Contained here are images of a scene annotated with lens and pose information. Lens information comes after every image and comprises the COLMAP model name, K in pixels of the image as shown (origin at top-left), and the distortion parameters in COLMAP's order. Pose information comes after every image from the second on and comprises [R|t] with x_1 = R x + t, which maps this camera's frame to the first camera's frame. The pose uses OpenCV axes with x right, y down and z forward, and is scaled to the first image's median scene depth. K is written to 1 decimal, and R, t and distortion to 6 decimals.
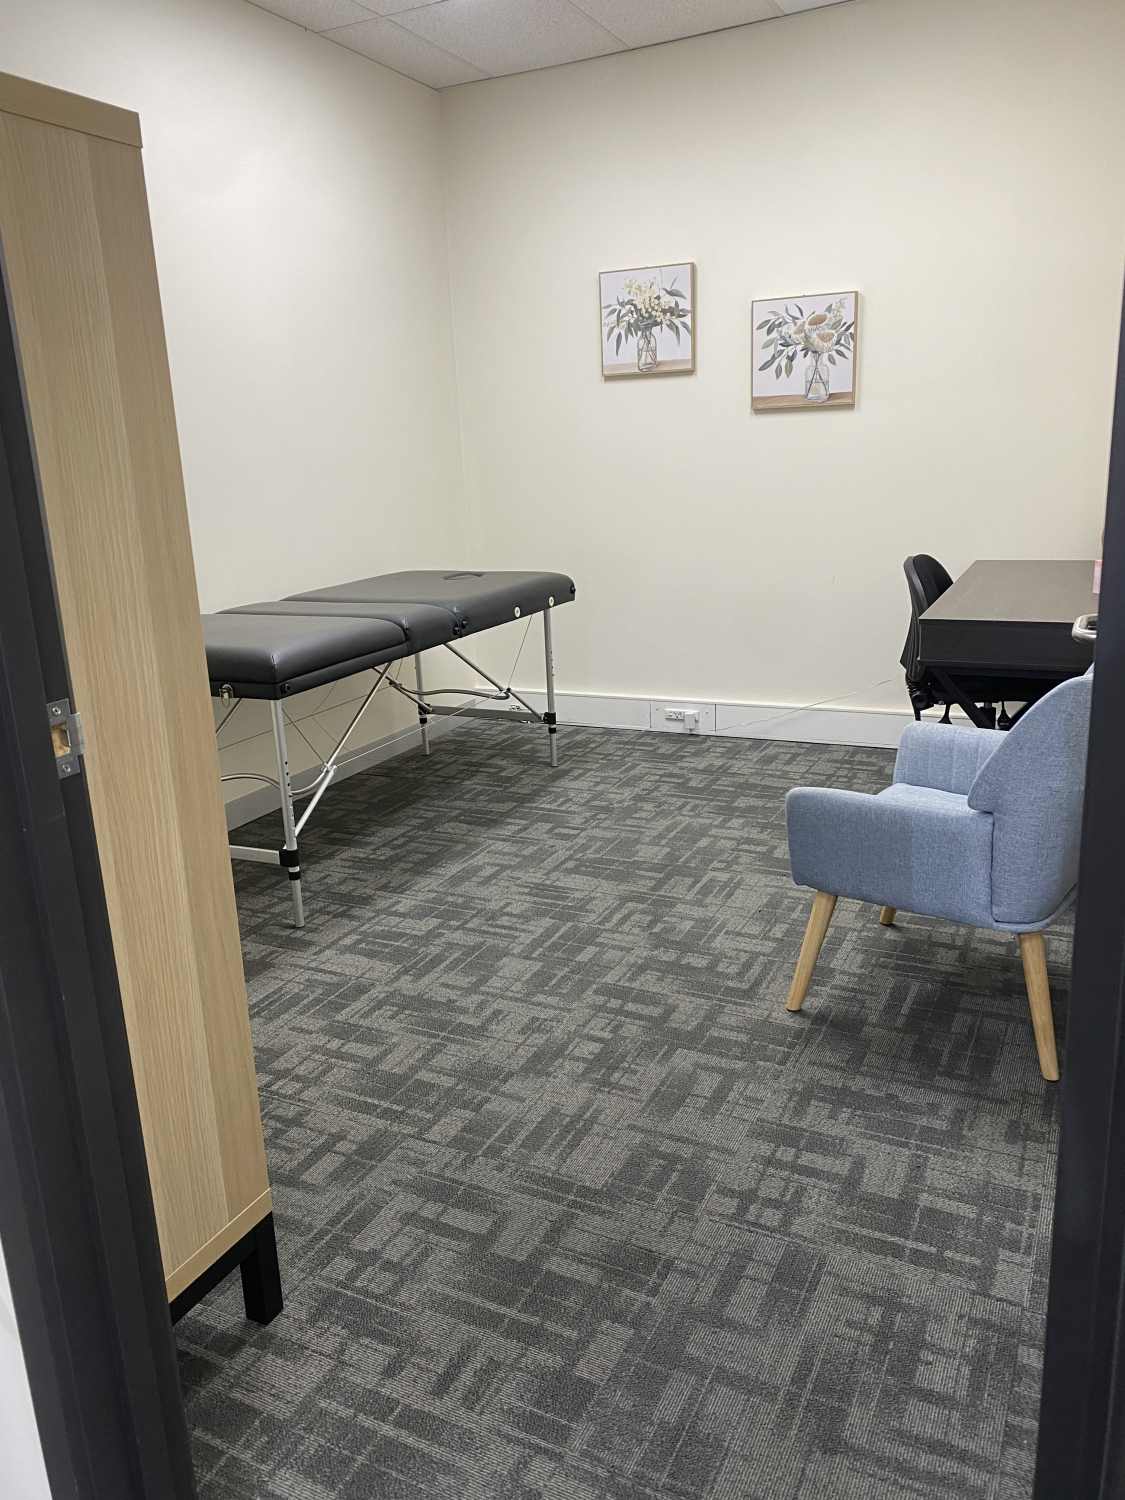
lens RADIAL K [[1109.4, 0, 550.7], [0, 1109.4, 749.6], [0, 0, 1]] dist [0.000868, -0.012913]
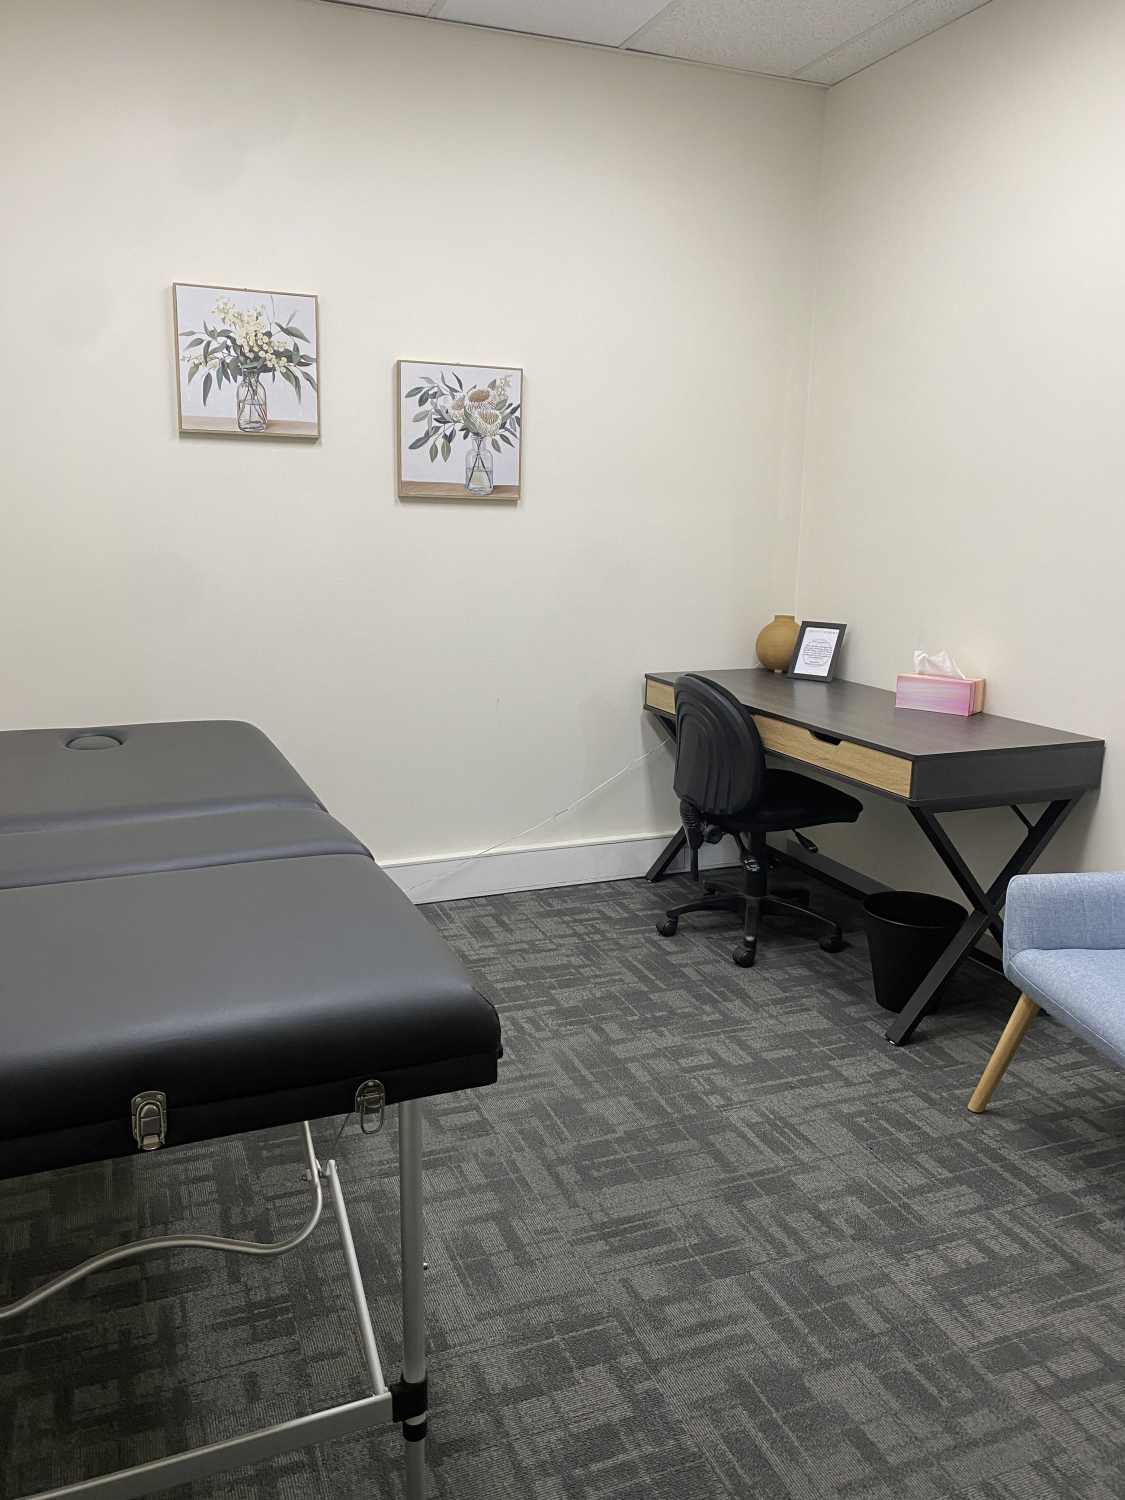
lens RADIAL K [[1109.4, 0, 561.2], [0, 1109.4, 755.7], [0, 0, 1]] dist [0.000868, -0.012913]
pose [[0.660128, -0.110387, 0.742998, -0.358267], [0.148153, 0.988846, 0.015283, -0.122950], [-0.736398, 0.099989, 0.669119, 0.418701]]
